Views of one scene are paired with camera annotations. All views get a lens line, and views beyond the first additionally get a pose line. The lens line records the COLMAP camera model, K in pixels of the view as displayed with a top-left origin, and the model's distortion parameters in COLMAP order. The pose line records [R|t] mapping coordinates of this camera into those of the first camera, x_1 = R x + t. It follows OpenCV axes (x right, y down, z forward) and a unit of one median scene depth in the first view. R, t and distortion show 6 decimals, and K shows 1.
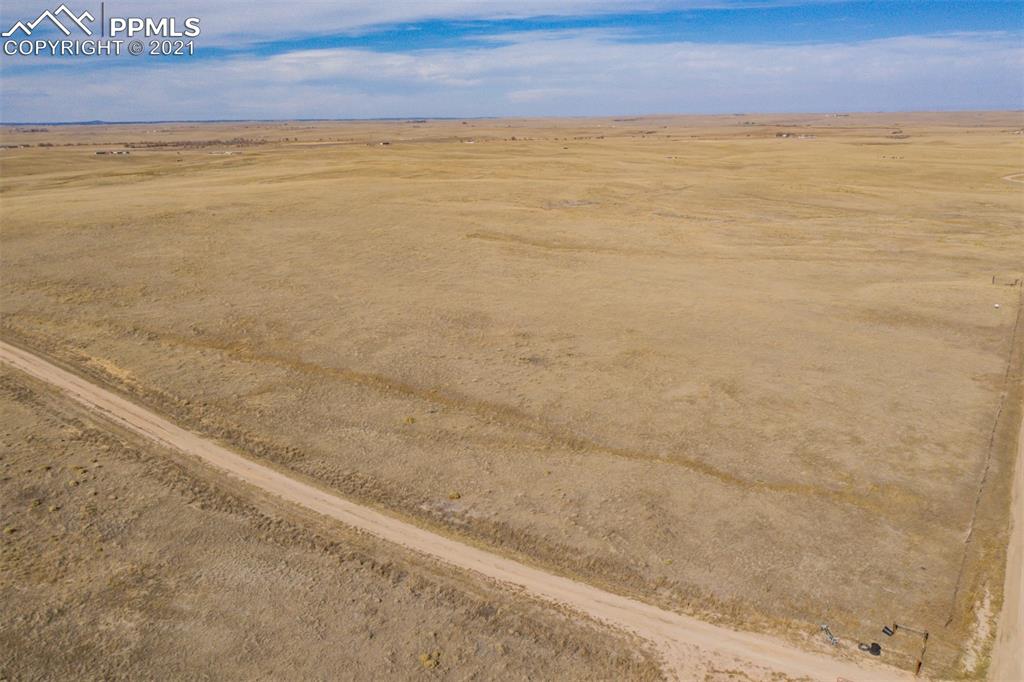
lens RADIAL K [[822.0, 0, 512.0], [0, 822.0, 341.0], [0, 0, 1]] dist [-0.030053, 0.006842]
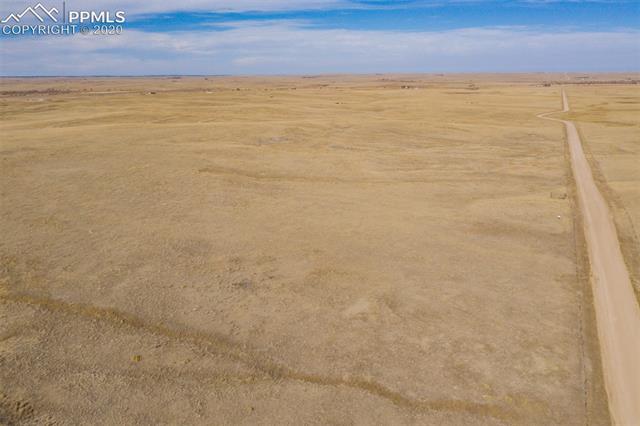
lens RADIAL K [[517.5, 0, 322.4], [0, 517.5, 215.8], [0, 0, 1]] dist [-0.023512, -0.000887]
pose [[0.987638, -0.034334, 0.152947, 0.023834], [0.034372, 0.999406, 0.002392, -0.069075], [-0.152938, 0.002895, 0.988232, 0.144743]]
